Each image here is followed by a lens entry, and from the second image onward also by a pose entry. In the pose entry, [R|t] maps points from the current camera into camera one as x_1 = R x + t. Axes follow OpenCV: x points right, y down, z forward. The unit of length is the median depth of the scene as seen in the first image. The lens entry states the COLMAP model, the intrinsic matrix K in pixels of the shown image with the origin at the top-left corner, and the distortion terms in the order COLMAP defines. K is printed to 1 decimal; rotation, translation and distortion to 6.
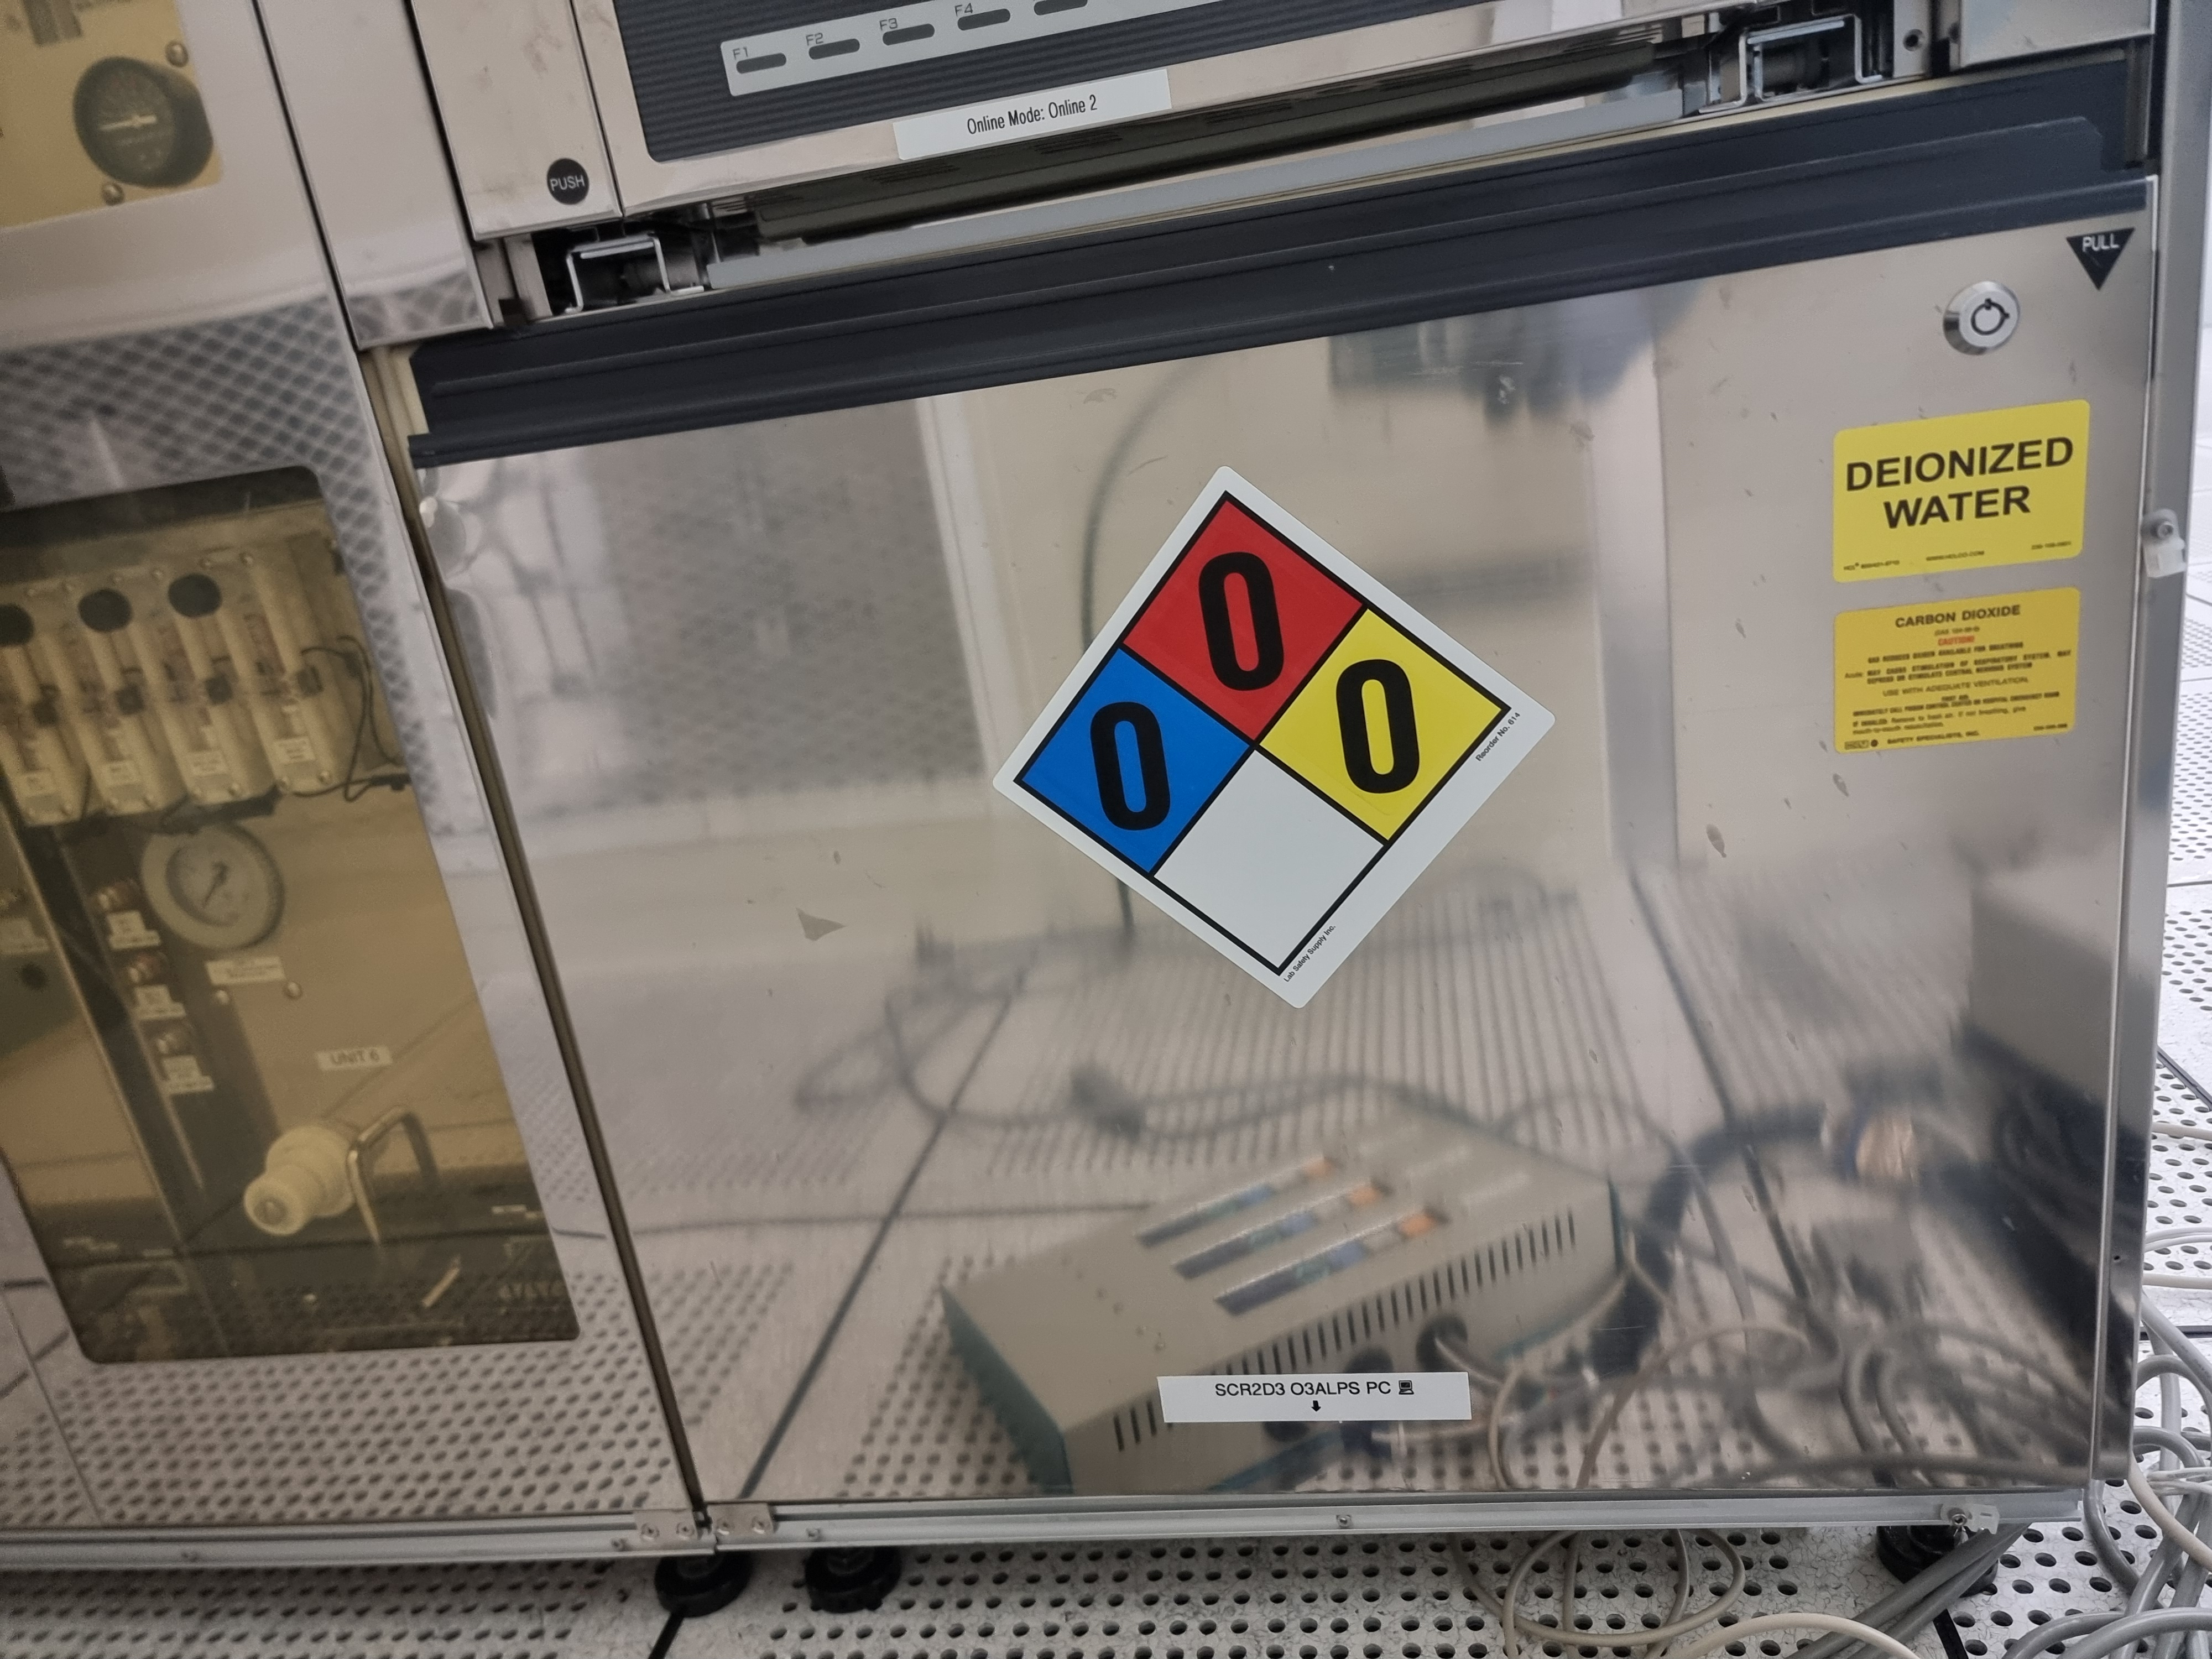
lens RADIAL K [[1575.7, 0, 1106.6], [0, 1575.7, 833.6], [0, 0, 1]] dist [-0.002144, -0.005222]
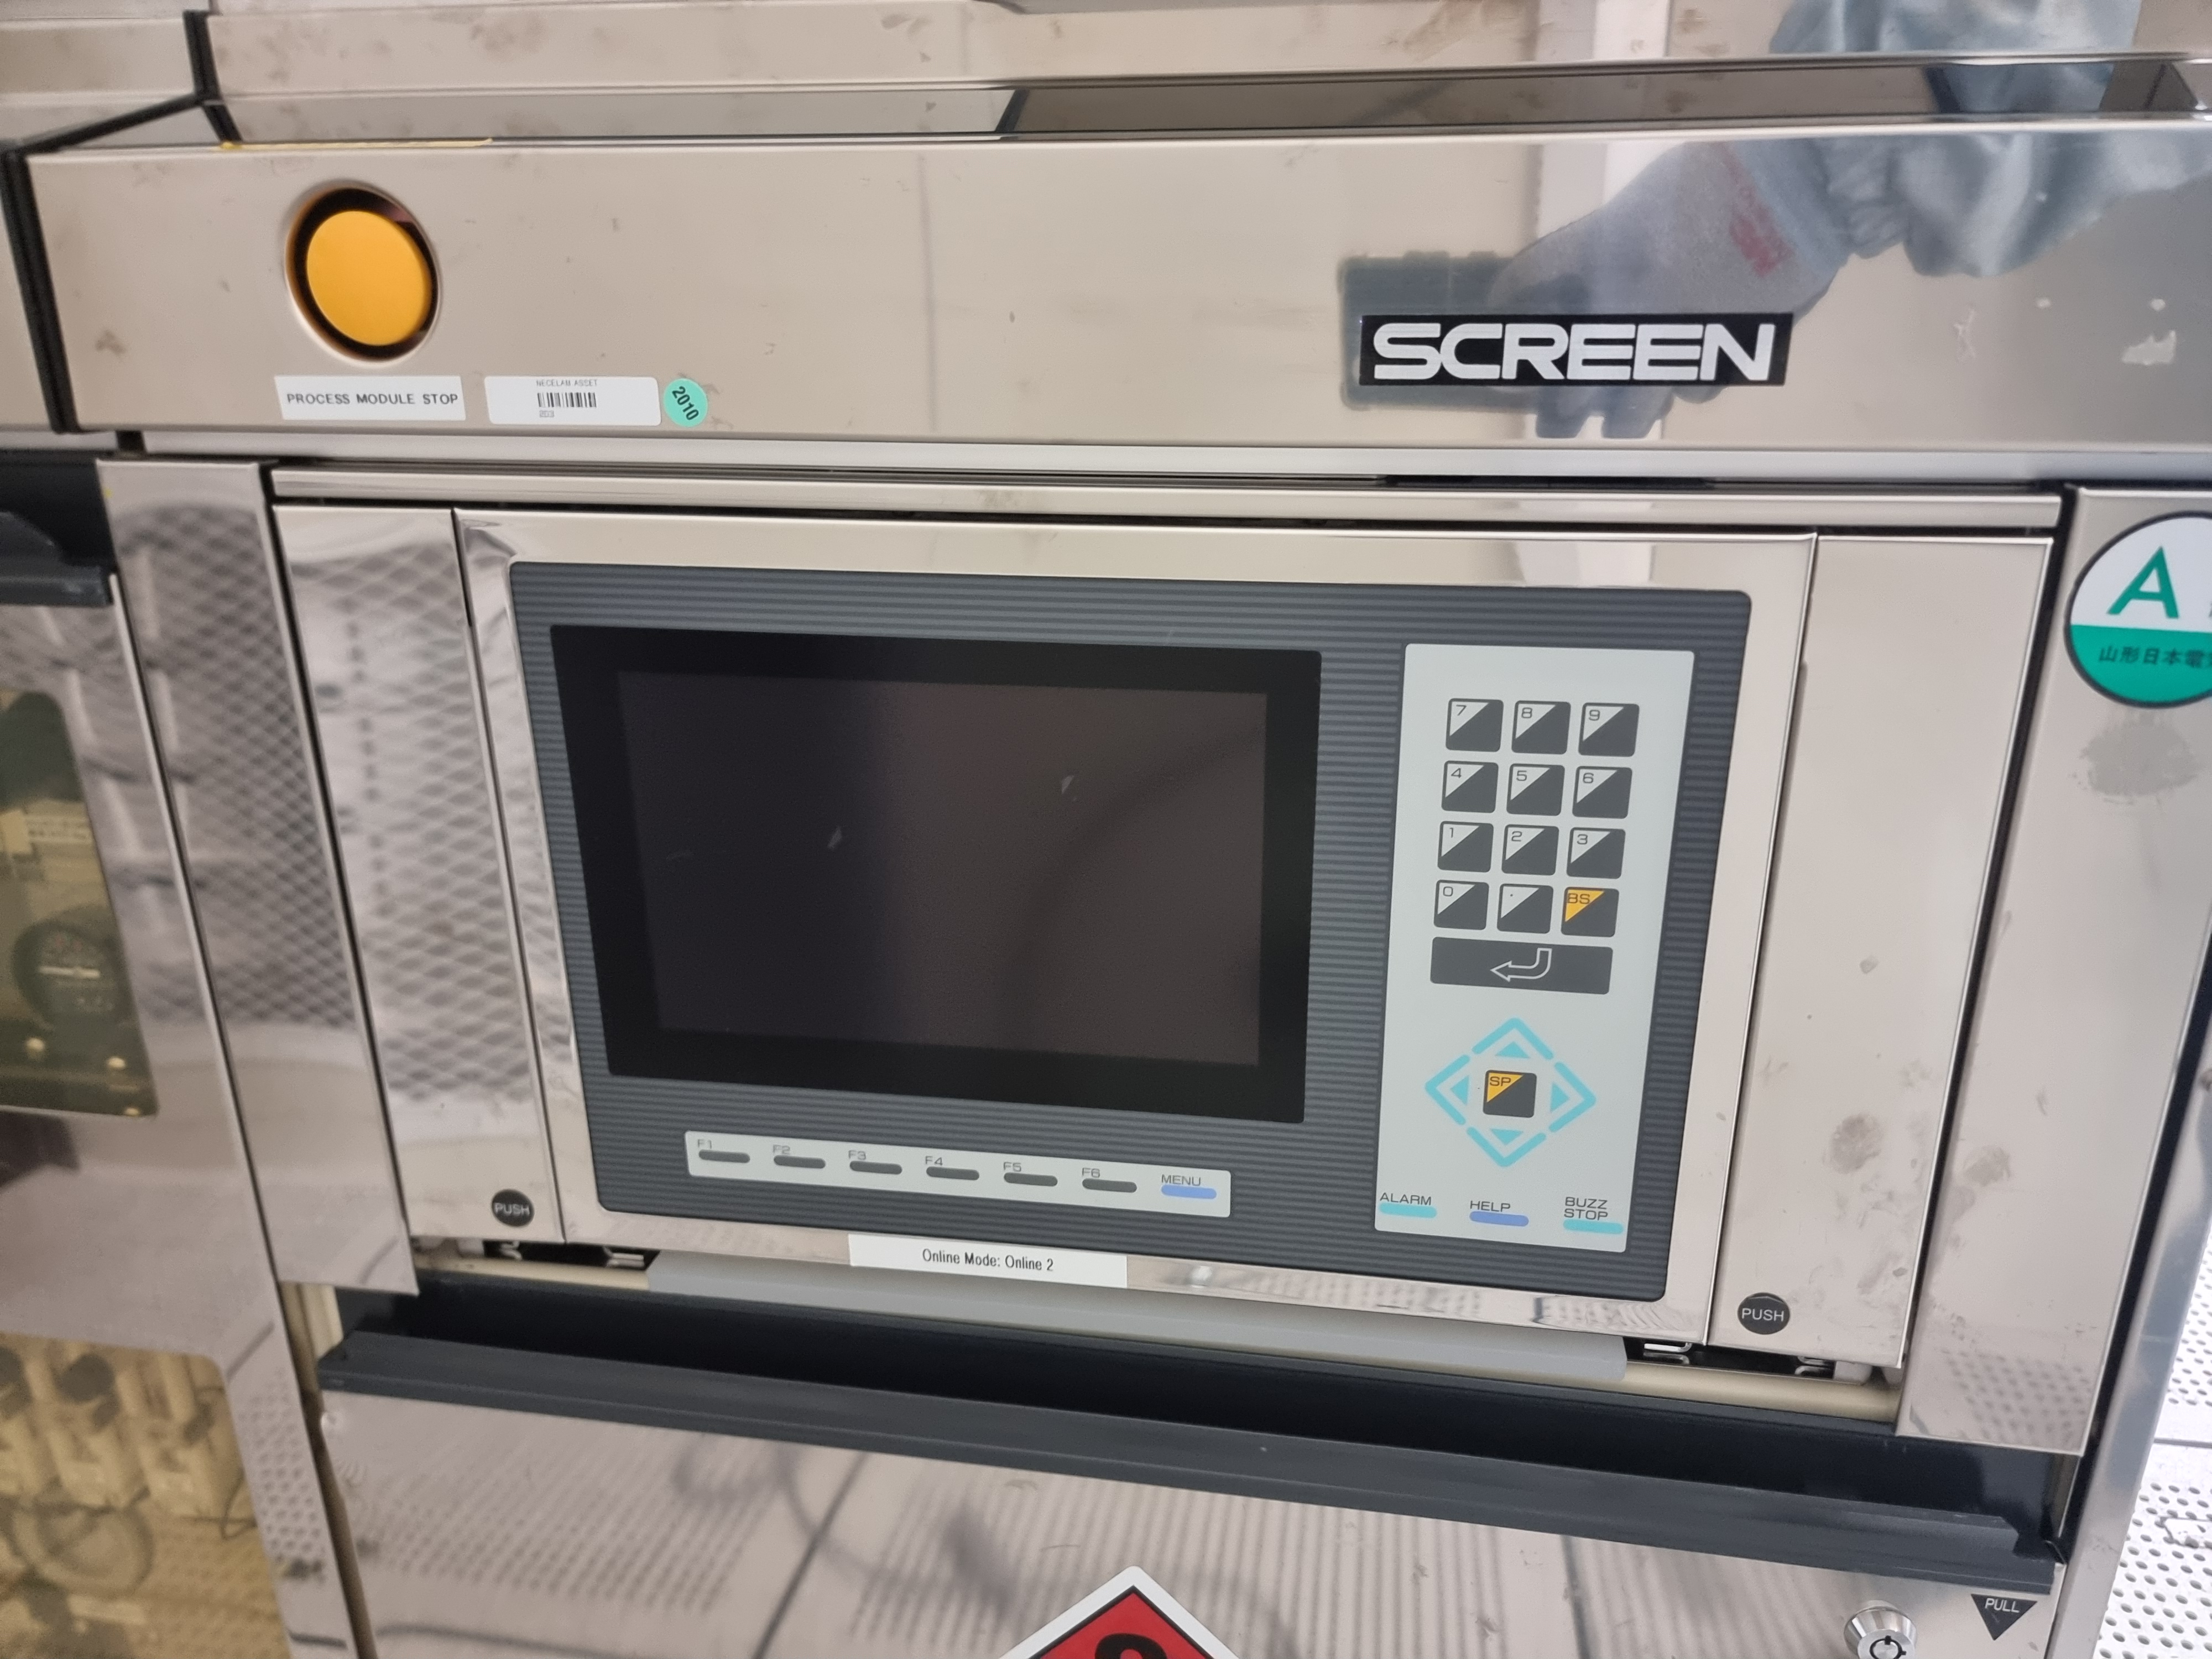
lens RADIAL K [[1547.4, 0, 1115.0], [0, 1547.4, 919.2], [0, 0, 1]] dist [0.029007, -0.037452]
pose [[0.989283, 0.138816, 0.045275, -0.040130], [-0.139598, 0.990101, 0.014566, -0.659407], [-0.042804, -0.020730, 0.998868, 0.021662]]
